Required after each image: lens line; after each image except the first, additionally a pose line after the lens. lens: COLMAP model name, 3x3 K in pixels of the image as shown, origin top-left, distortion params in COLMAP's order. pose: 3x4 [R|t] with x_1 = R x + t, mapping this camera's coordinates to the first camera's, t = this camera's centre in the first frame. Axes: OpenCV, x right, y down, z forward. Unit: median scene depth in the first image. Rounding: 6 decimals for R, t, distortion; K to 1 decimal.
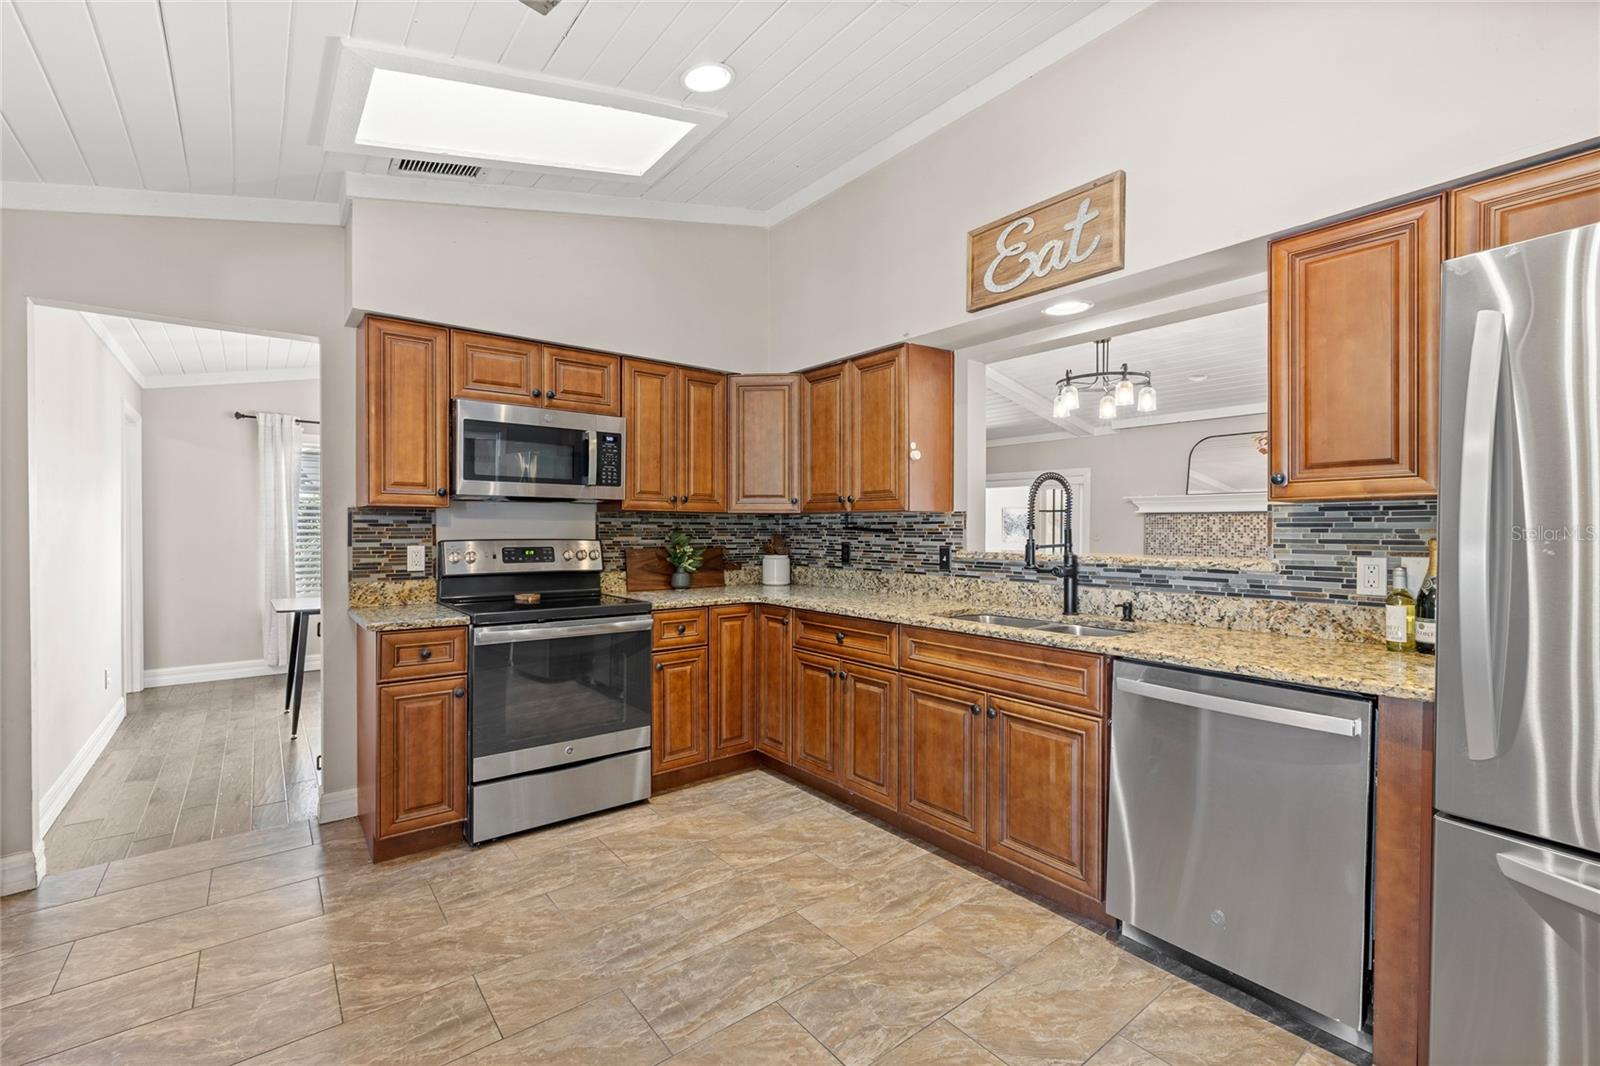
lens RADIAL K [[683.7, 0, 784.1], [0, 683.7, 532.8], [0, 0, 1]] dist [-0.002282, 0.000699]
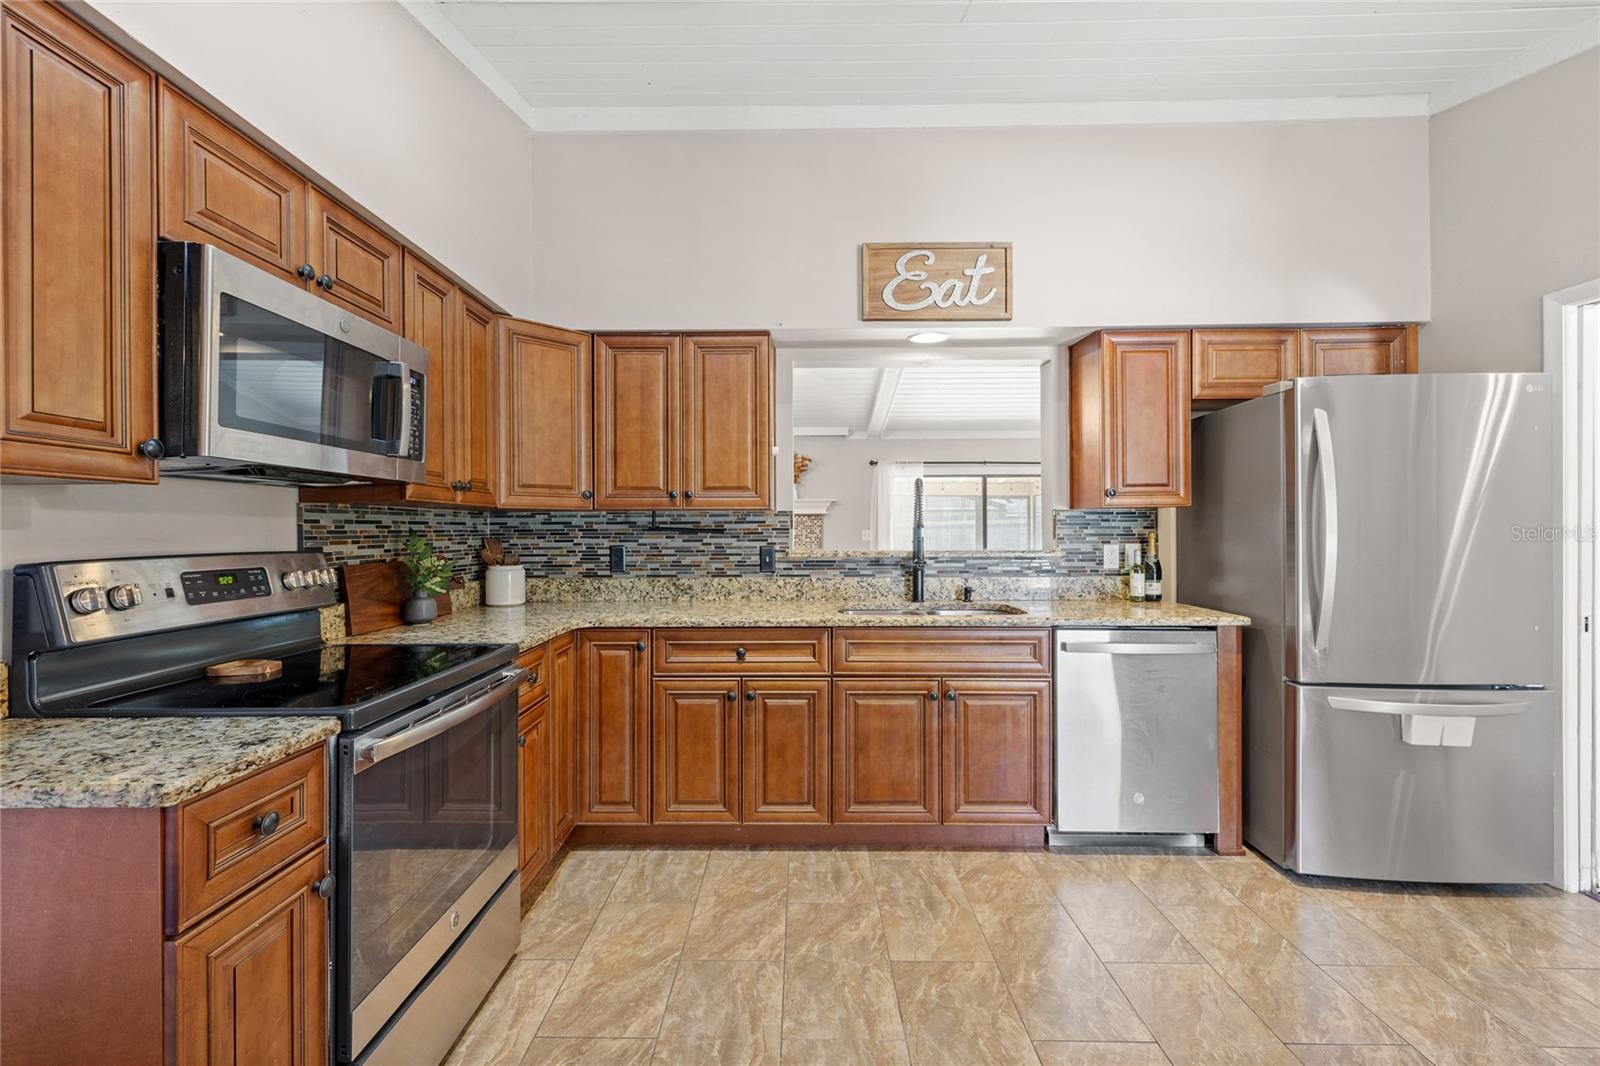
lens RADIAL K [[683.7, 0, 795.7], [0, 683.7, 526.1], [0, 0, 1]] dist [-0.002282, 0.000699]
pose [[0.623674, -0.002221, 0.781681, -0.581209], [0.011025, 0.999921, -0.005955, -0.003567], [-0.781607, 0.012332, 0.623650, 0.416223]]
